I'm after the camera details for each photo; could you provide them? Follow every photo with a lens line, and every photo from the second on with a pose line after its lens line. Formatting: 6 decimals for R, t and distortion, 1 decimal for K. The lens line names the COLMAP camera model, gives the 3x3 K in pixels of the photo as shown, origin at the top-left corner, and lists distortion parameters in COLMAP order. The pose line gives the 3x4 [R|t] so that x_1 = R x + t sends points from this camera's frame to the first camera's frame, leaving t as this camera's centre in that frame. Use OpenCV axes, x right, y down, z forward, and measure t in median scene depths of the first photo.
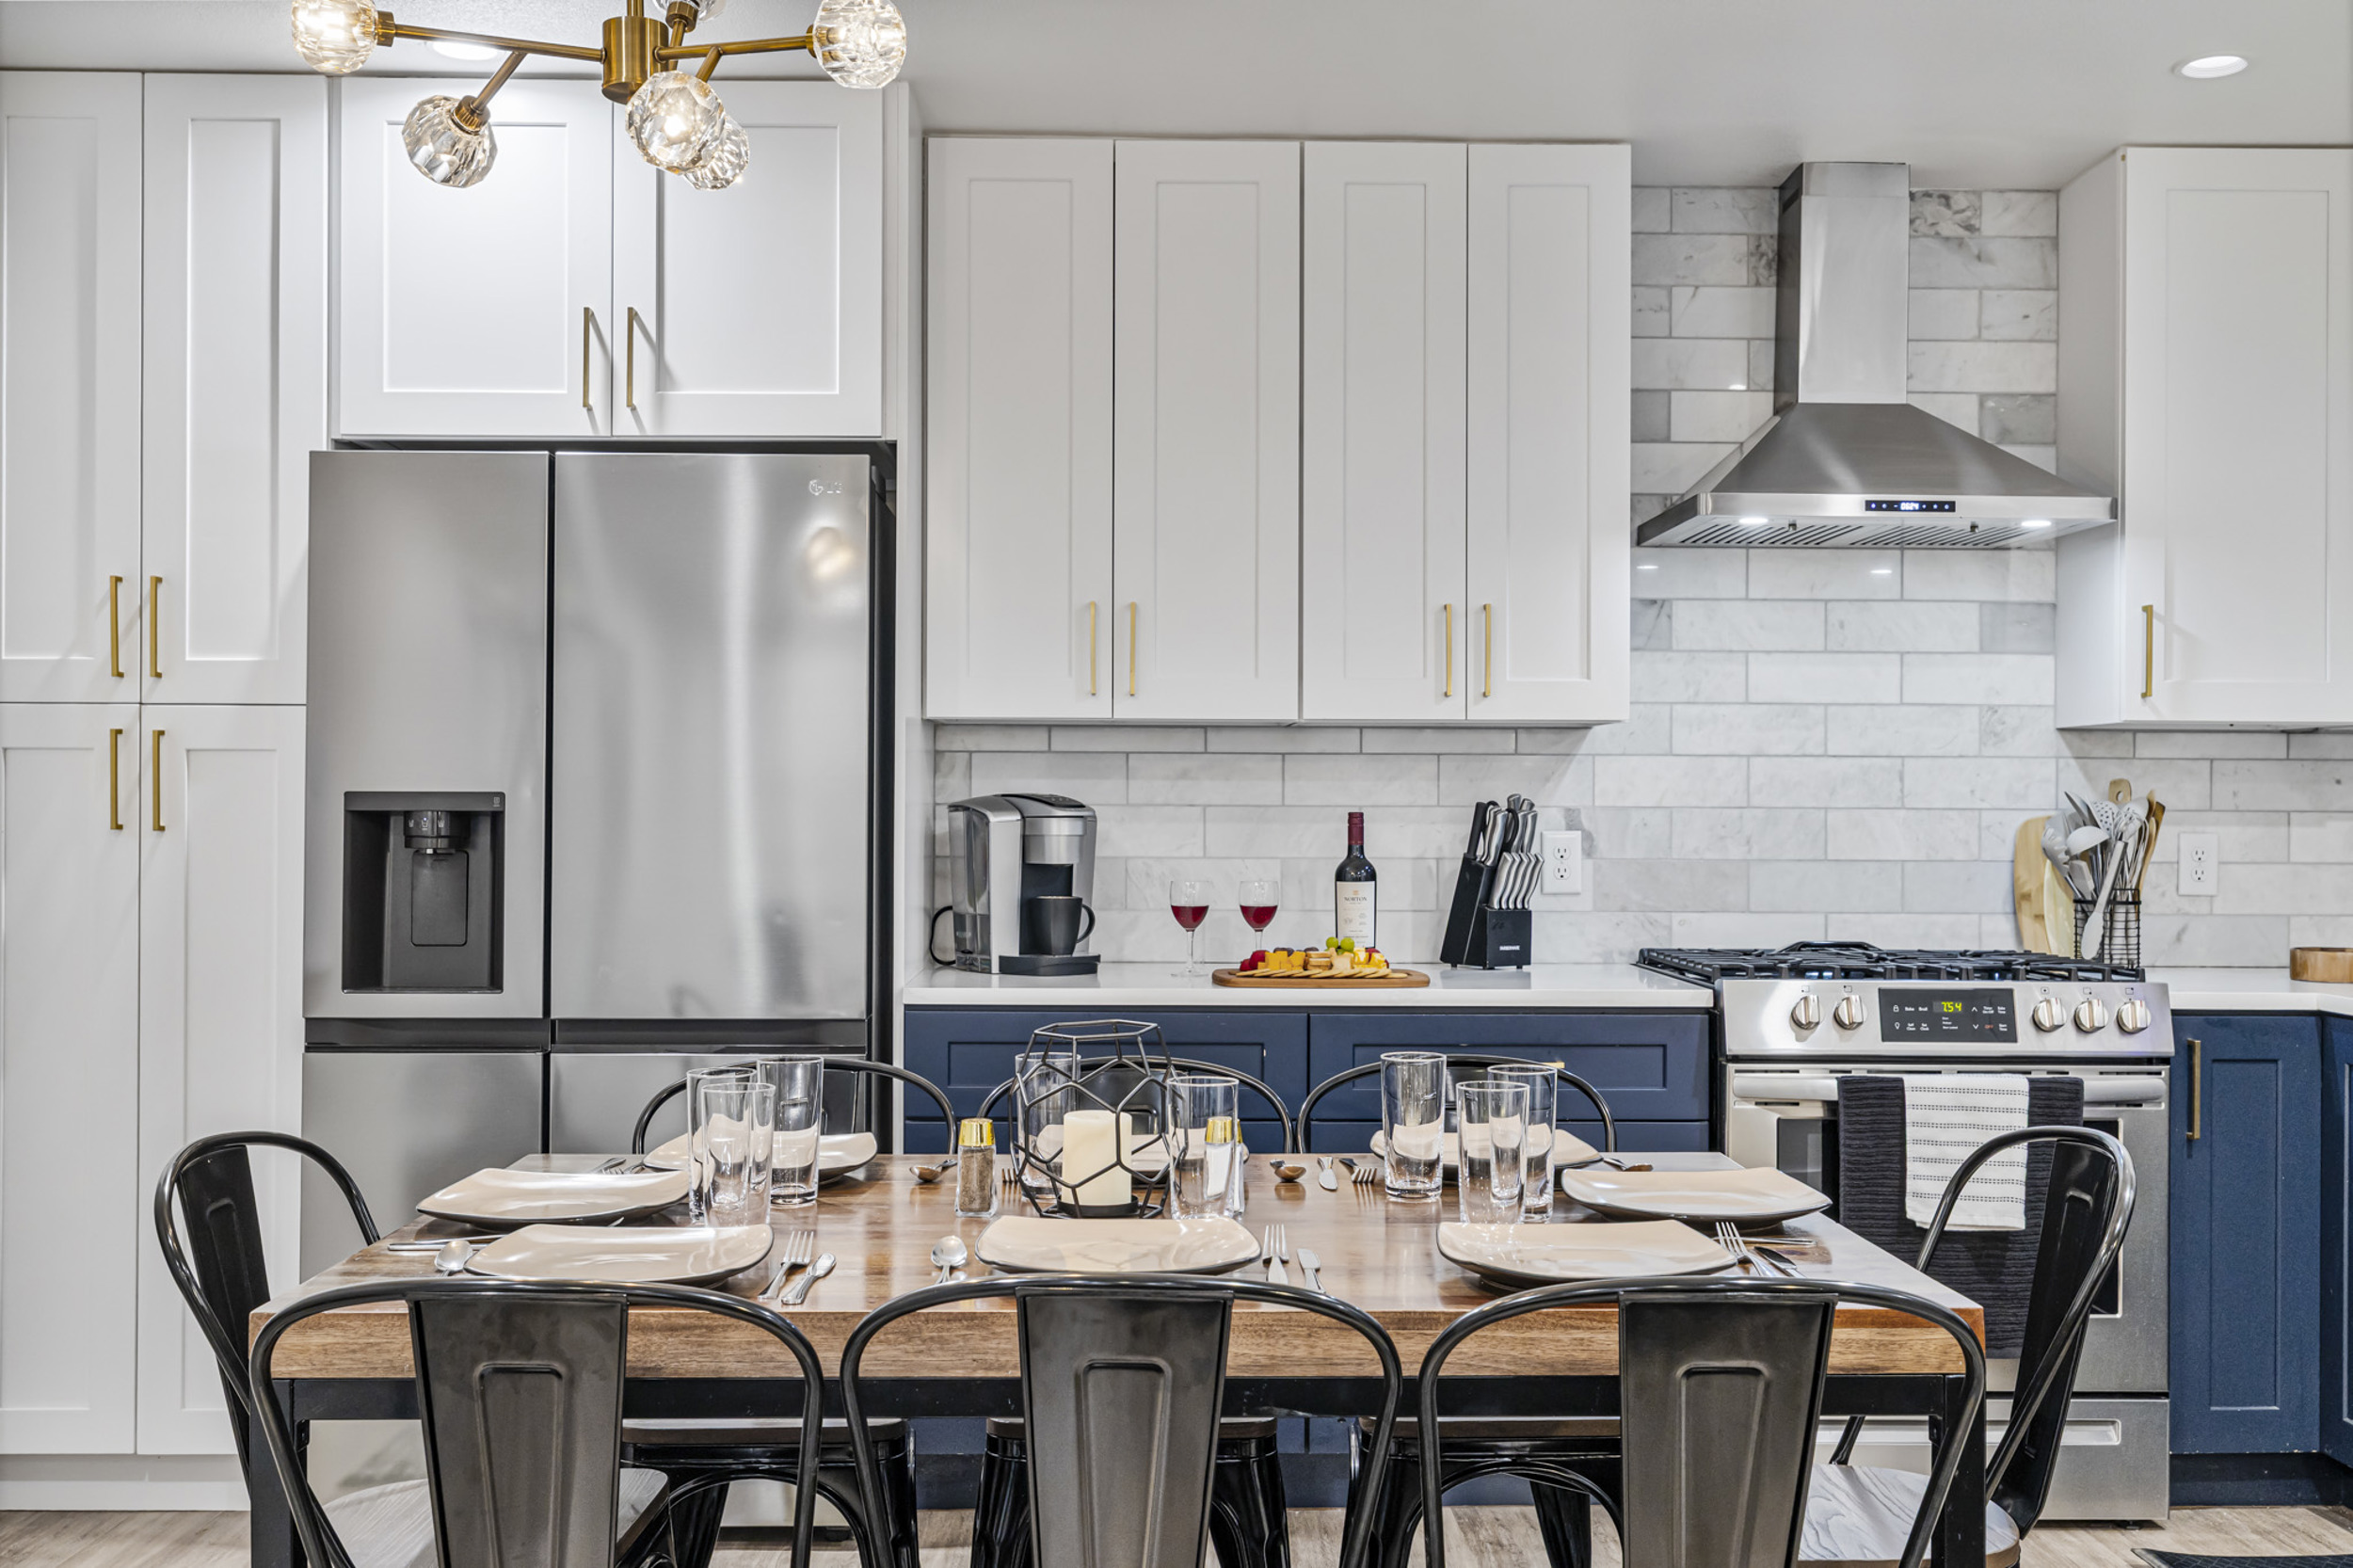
lens RADIAL K [[2260.1, 0, 1175.4], [0, 2260.1, 790.9], [0, 0, 1]] dist [-0.004505, 0.000000]
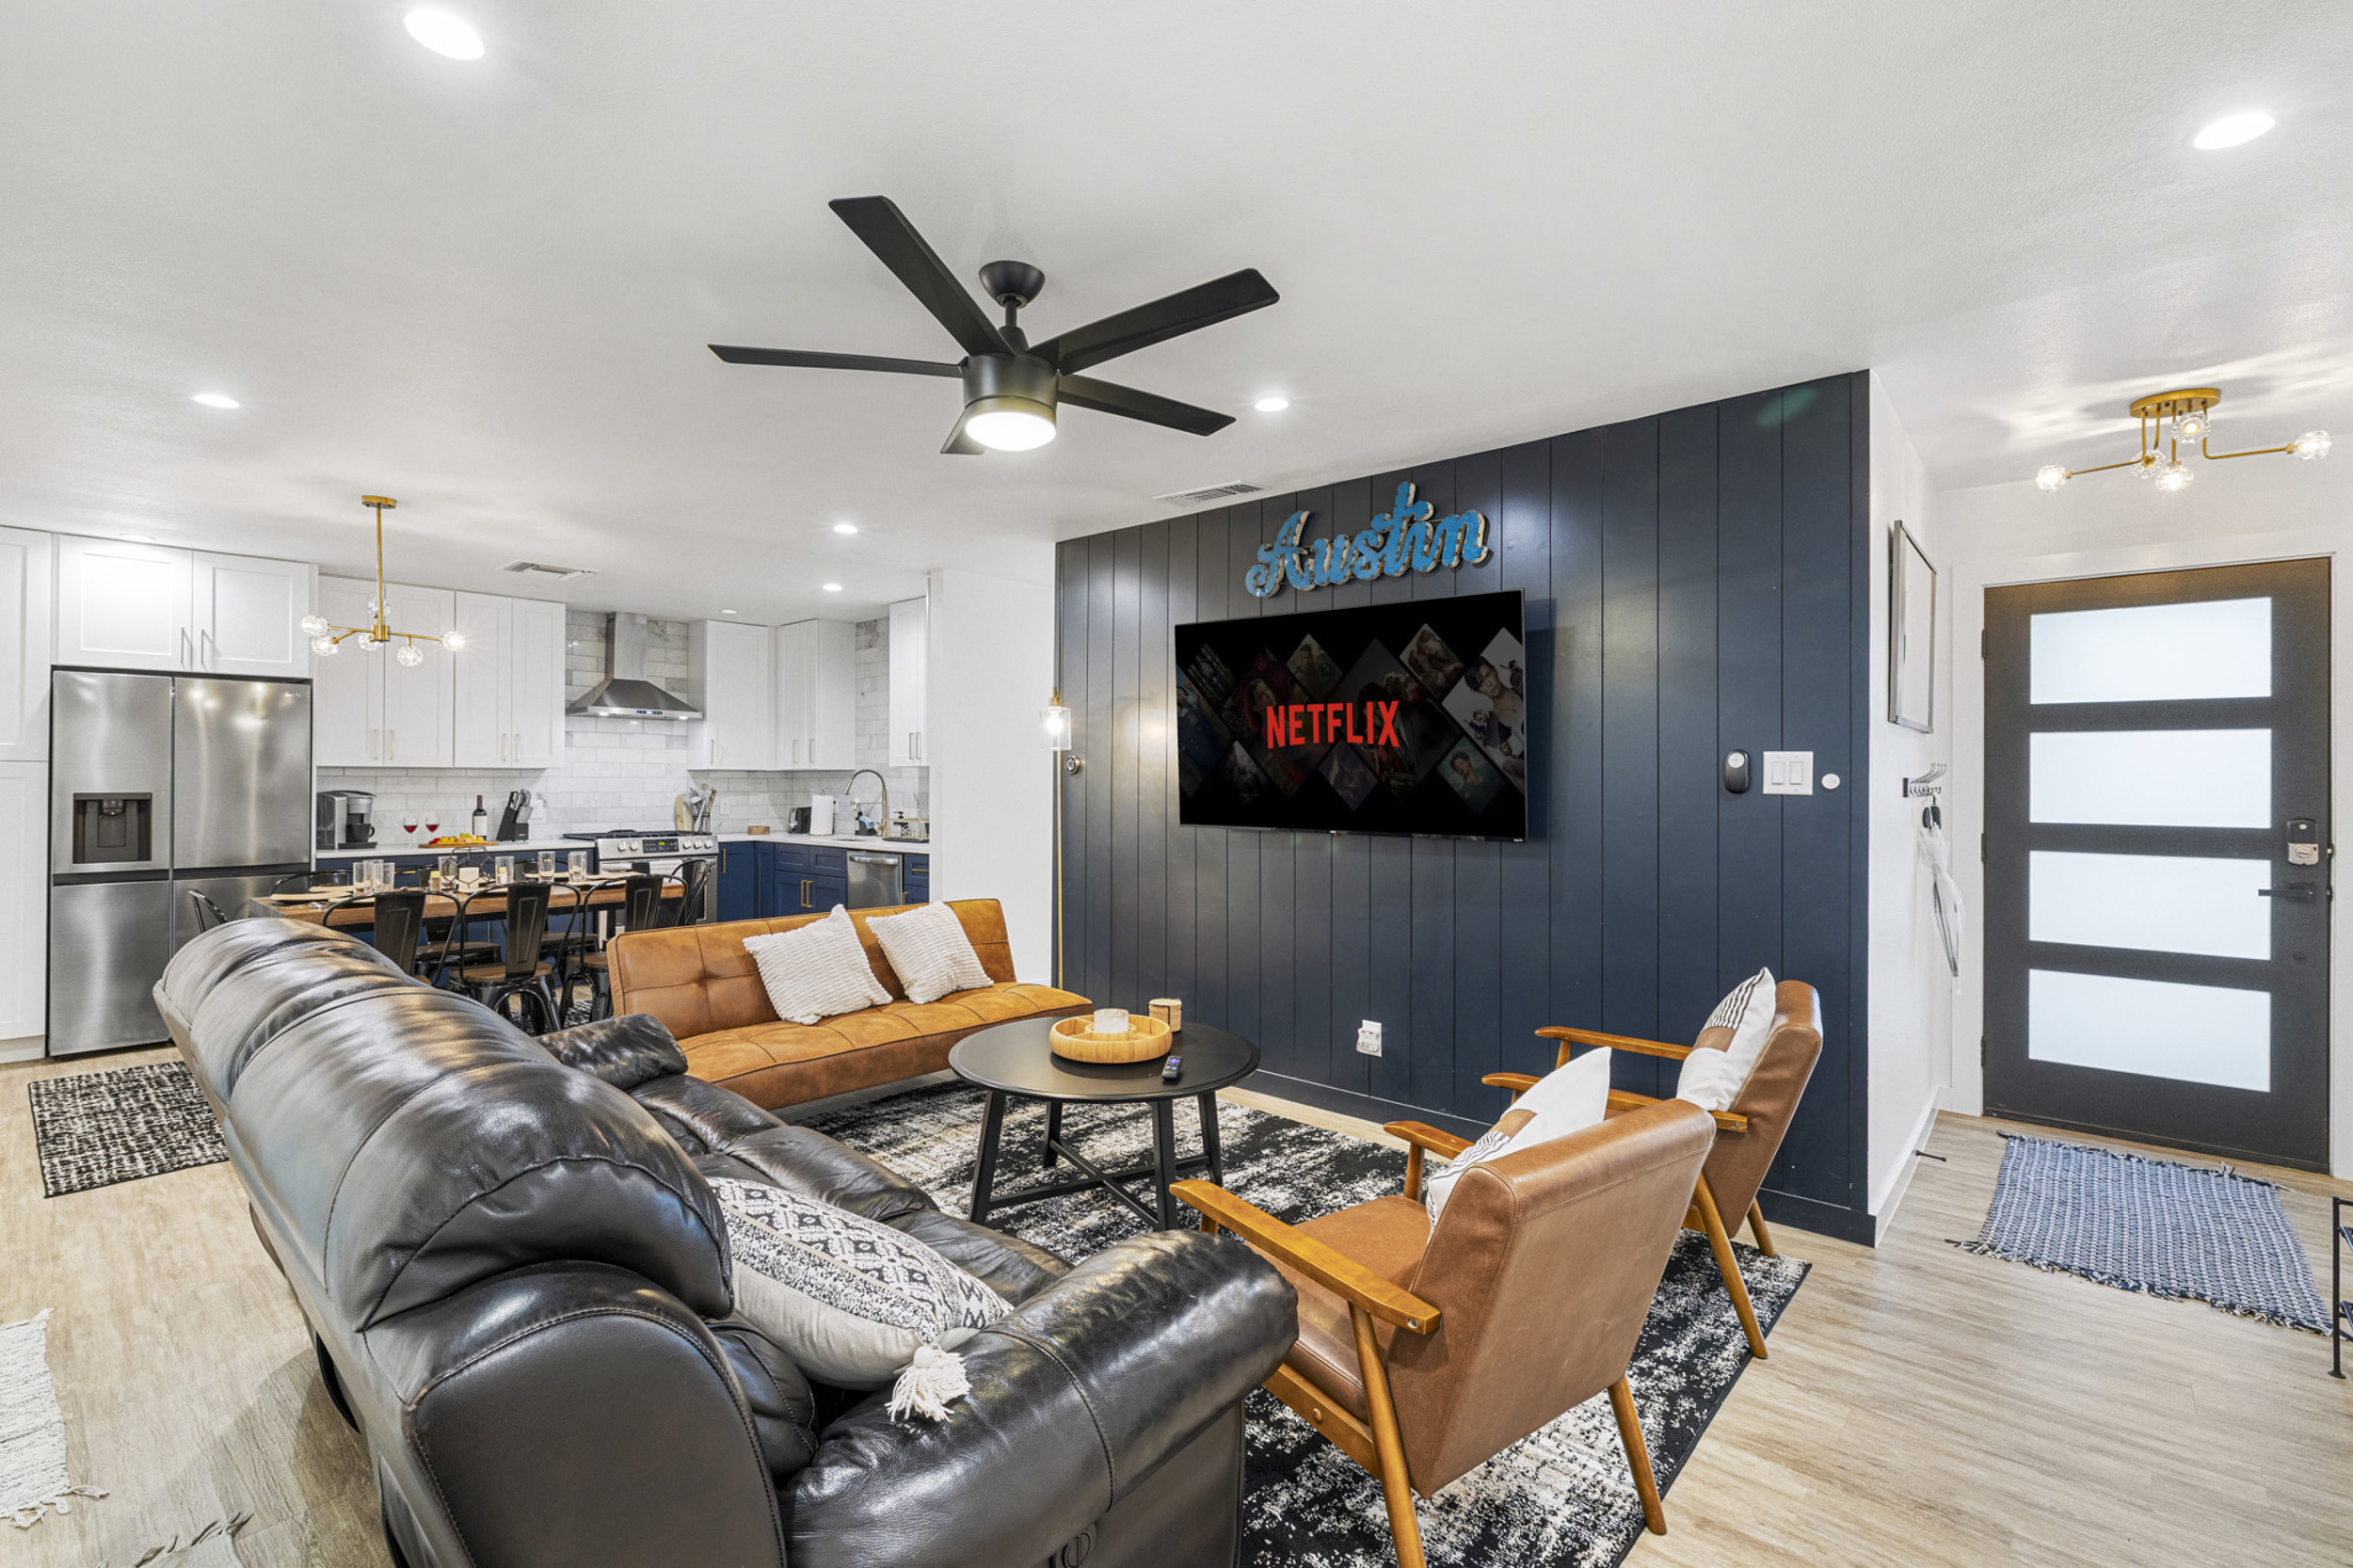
lens RADIAL K [[1039.7, 0, 1164.2], [0, 1039.7, 779.5], [0, 0, 1]] dist [-0.003287, -0.000405]
pose [[0.685323, -0.001193, 0.728238, -0.326238], [-0.000355, 0.999998, 0.001972, -0.016507], [-0.728239, -0.001610, 0.685321, -0.763936]]
